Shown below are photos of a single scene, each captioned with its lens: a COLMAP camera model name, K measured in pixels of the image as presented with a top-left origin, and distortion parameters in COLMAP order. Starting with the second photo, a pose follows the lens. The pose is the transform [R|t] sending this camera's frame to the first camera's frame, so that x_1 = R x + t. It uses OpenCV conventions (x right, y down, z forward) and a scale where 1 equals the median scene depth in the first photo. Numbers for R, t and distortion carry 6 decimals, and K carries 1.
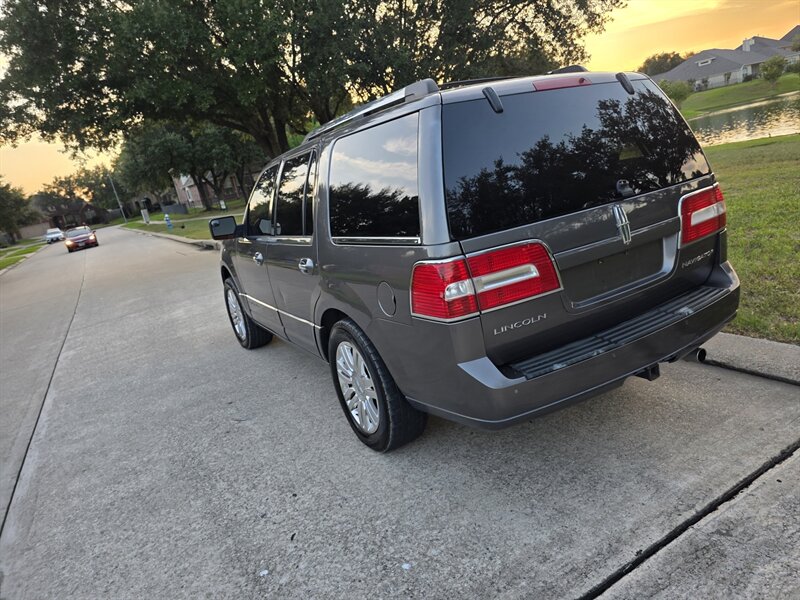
lens RADIAL K [[540.7, 0, 407.8], [0, 540.7, 295.0], [0, 0, 1]] dist [0.065739, -0.064429]
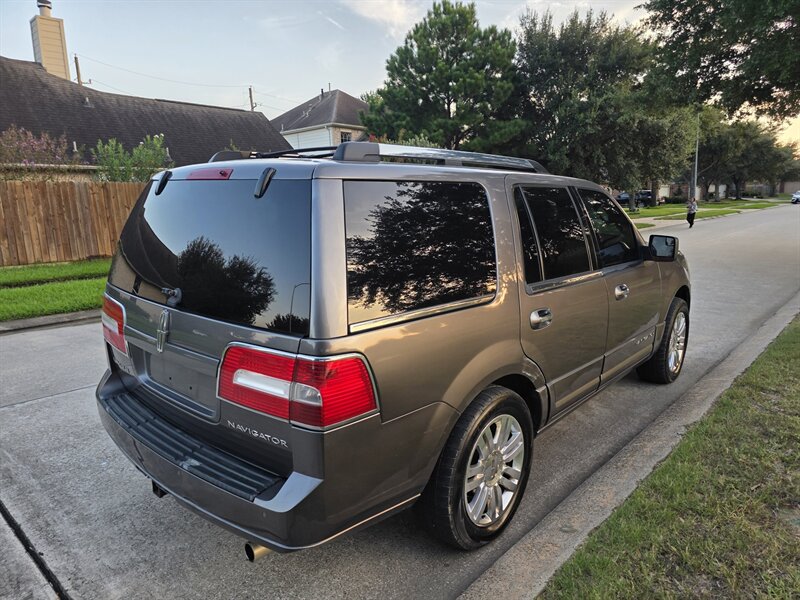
lens RADIAL K [[540.7, 0, 409.0], [0, 540.7, 301.9], [0, 0, 1]] dist [0.054761, -0.052708]
pose [[0.304078, 0.359447, -0.882233, 1.418759], [-0.269246, 0.920755, 0.282341, -0.592211], [0.913807, 0.151684, 0.376761, 1.075097]]
